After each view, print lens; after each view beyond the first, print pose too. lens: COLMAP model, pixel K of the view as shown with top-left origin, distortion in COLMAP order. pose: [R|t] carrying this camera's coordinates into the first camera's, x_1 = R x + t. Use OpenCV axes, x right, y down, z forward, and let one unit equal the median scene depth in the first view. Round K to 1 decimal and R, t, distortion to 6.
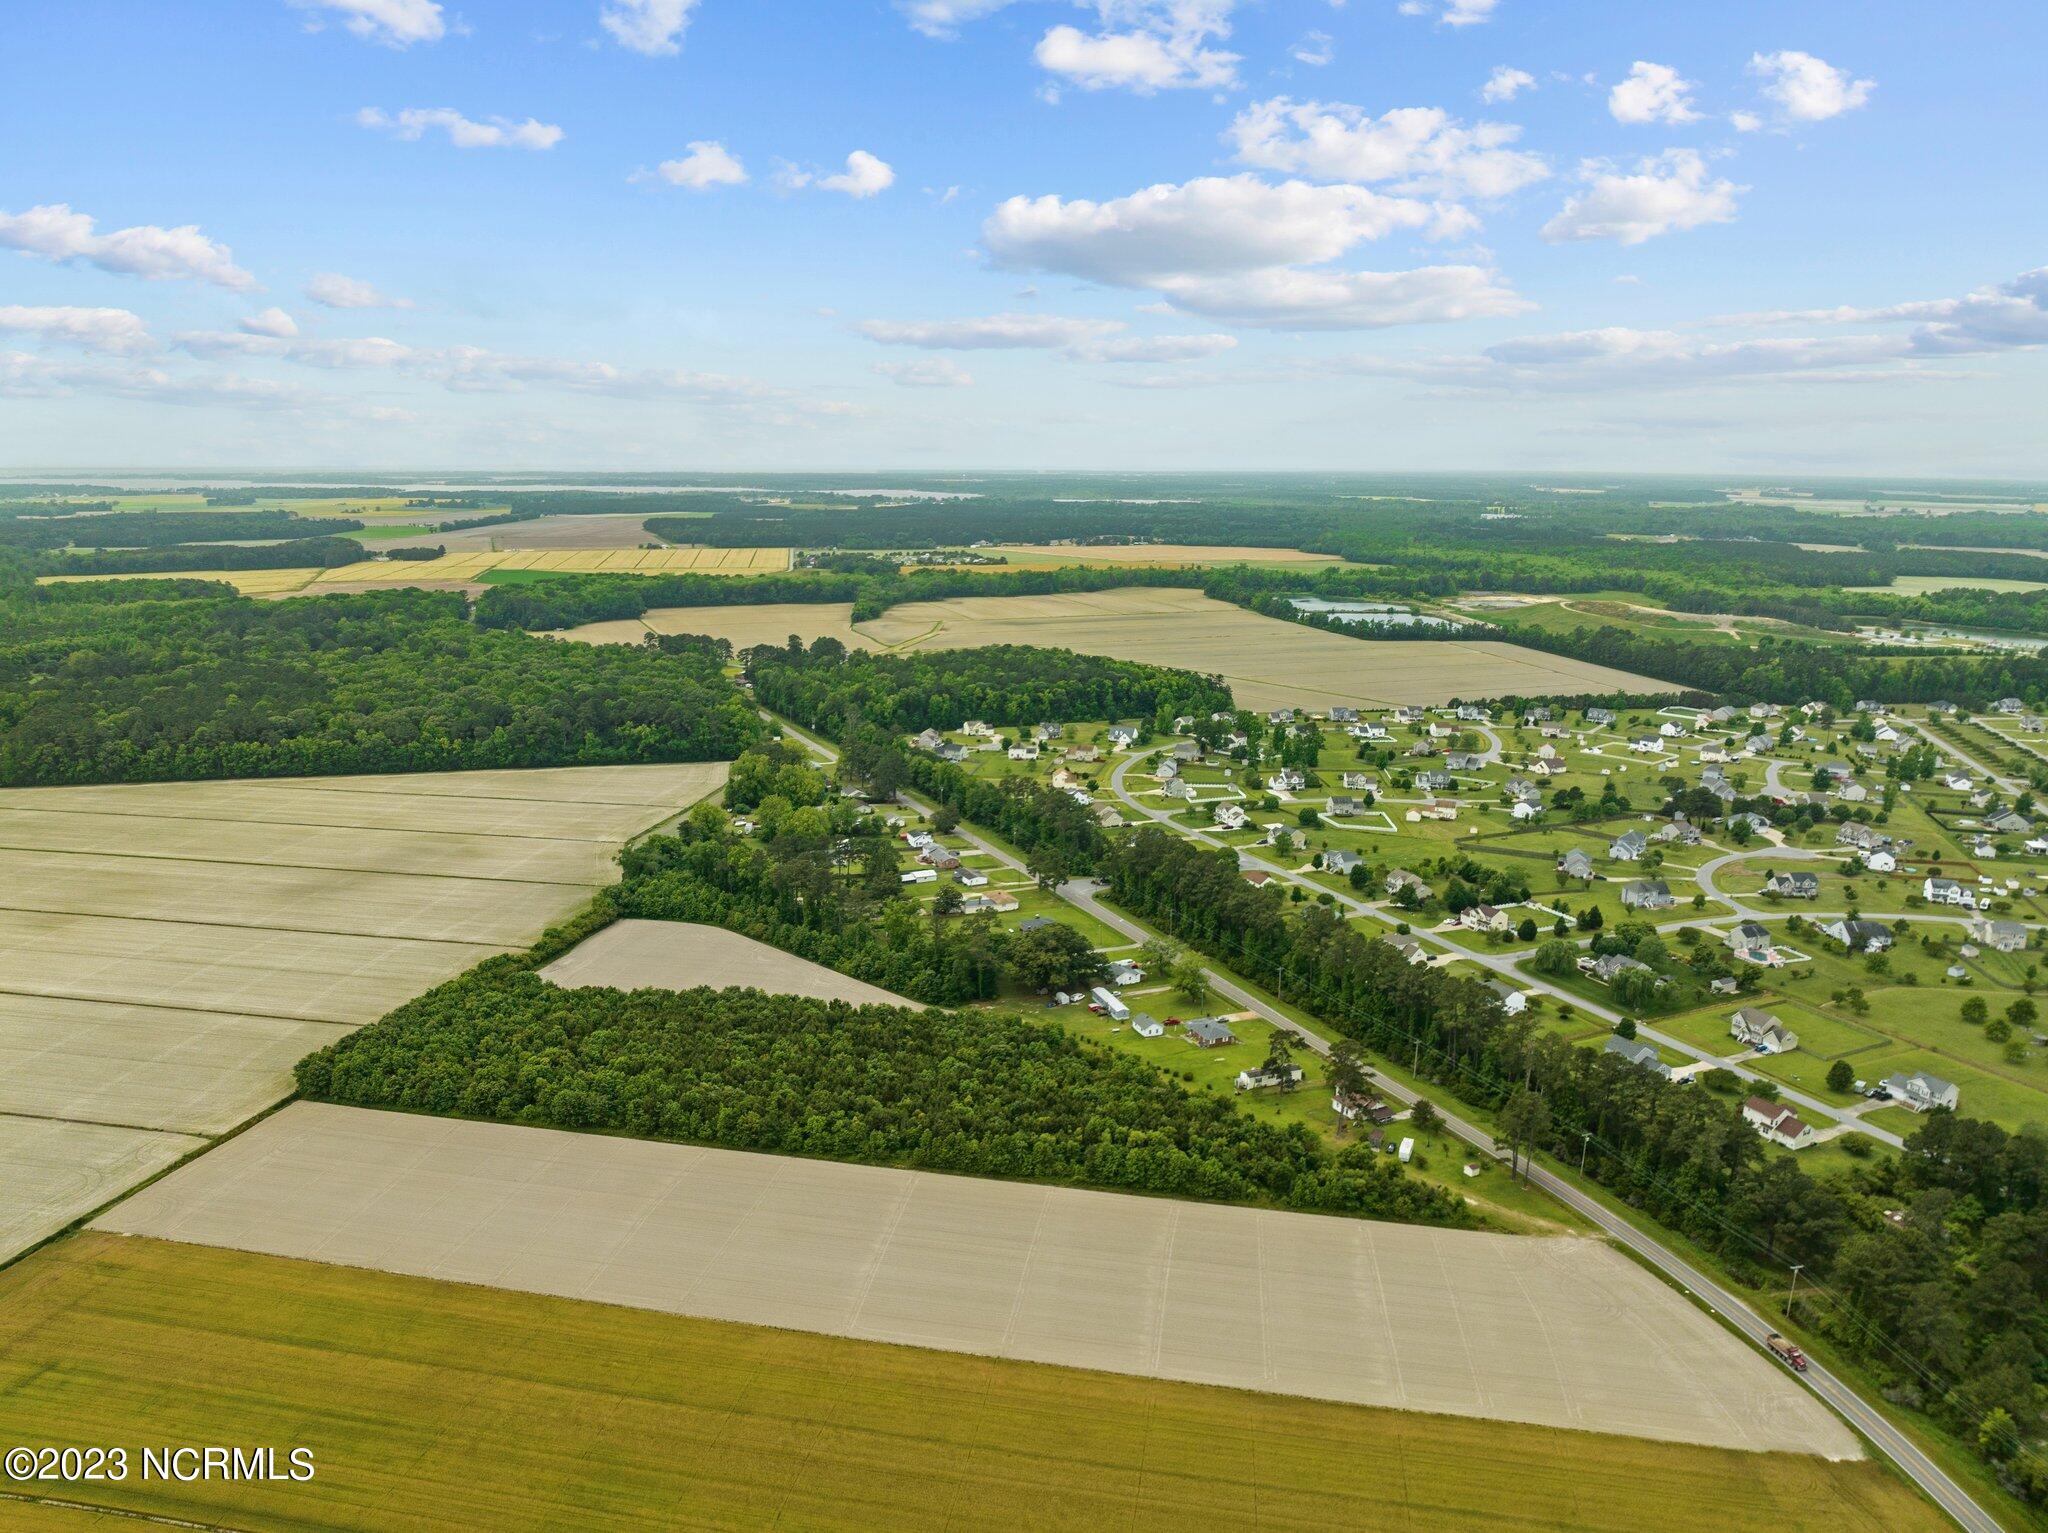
lens RADIAL K [[1448.2, 0, 1024.0], [0, 1448.2, 766.5], [0, 0, 1]] dist [-0.030404, 0.006250]
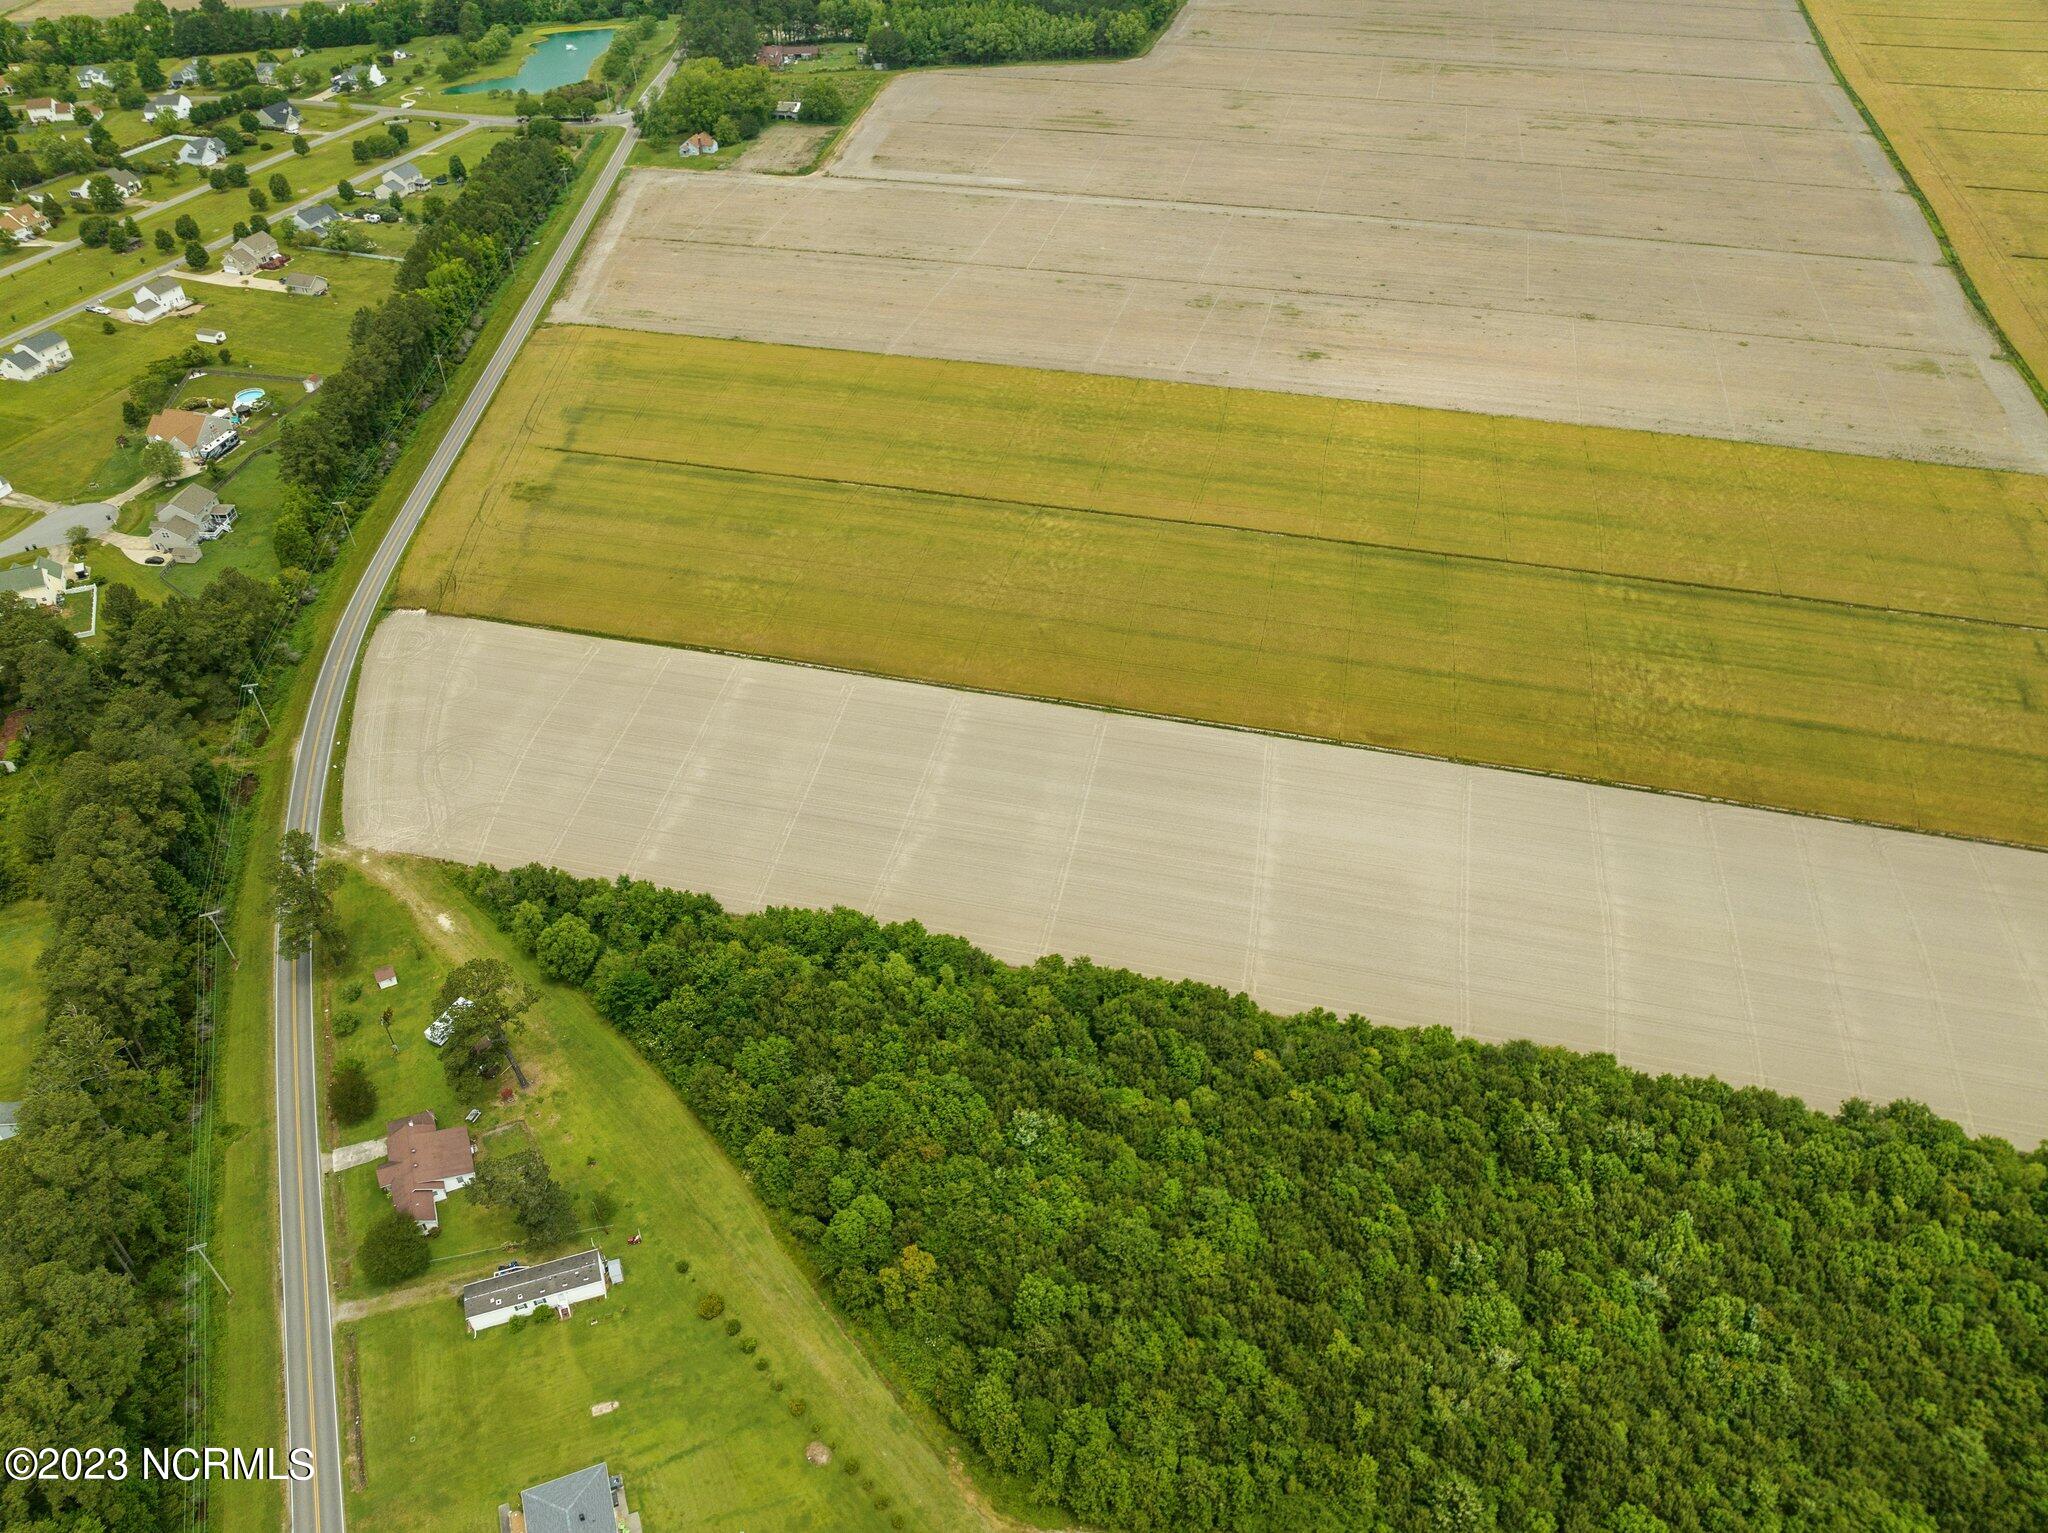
lens RADIAL K [[1478.5, 0, 1042.6], [0, 1478.5, 776.9], [0, 0, 1]] dist [-0.063130, 0.054512]
pose [[-0.999519, -0.024632, 0.018817, 0.005717], [-0.000137, 0.610570, 0.791962, -0.269231], [-0.030997, 0.791579, -0.610280, 1.192387]]
